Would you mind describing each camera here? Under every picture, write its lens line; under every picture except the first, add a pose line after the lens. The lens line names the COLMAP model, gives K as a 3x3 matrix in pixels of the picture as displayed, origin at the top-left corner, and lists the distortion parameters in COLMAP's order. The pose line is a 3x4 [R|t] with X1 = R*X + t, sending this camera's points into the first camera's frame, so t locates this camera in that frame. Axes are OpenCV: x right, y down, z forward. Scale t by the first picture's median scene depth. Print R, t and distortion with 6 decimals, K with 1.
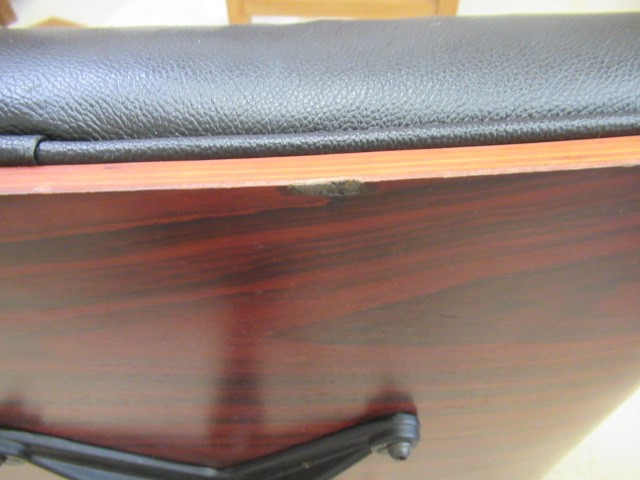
lens RADIAL K [[473.9, 0, 320.0], [0, 473.9, 240.0], [0, 0, 1]] dist [-0.012506, 0.004617]
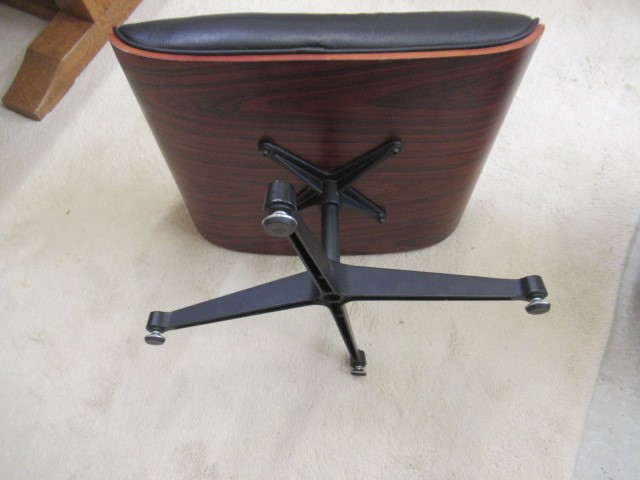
lens RADIAL K [[473.9, 0, 320.0], [0, 473.9, 240.0], [0, 0, 1]] dist [-0.012506, 0.004617]
pose [[0.999790, 0.015367, 0.013521, -0.679234], [-0.017898, 0.976831, 0.213263, 0.664596], [-0.009930, -0.213460, 0.976901, -4.118417]]
